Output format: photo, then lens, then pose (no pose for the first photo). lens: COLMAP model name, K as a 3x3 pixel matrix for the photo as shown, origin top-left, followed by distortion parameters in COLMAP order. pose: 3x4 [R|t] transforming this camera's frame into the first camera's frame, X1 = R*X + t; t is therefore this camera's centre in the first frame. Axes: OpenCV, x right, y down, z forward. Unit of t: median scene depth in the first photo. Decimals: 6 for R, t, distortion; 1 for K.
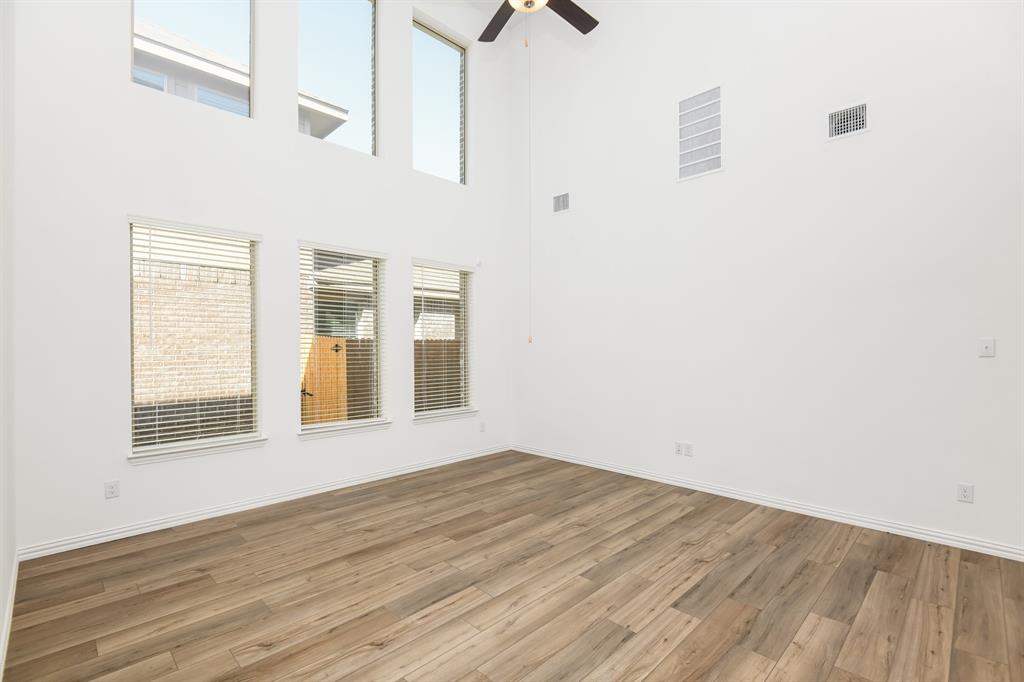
lens RADIAL K [[468.7, 0, 506.5], [0, 468.7, 351.9], [0, 0, 1]] dist [0.000710, -0.006480]
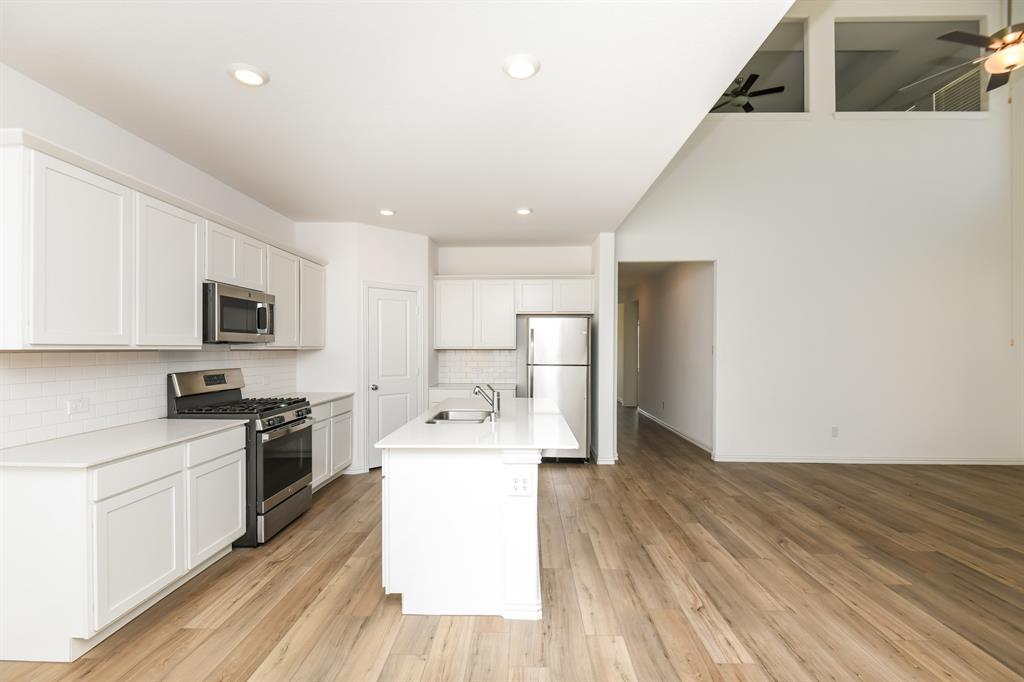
lens RADIAL K [[468.7, 0, 506.5], [0, 468.7, 351.9], [0, 0, 1]] dist [0.000710, -0.006480]
pose [[-0.728442, 0.005540, -0.685086, 1.514650], [-0.012770, 0.999684, 0.021662, -0.010489], [0.684989, 0.024528, -0.728140, 0.805595]]
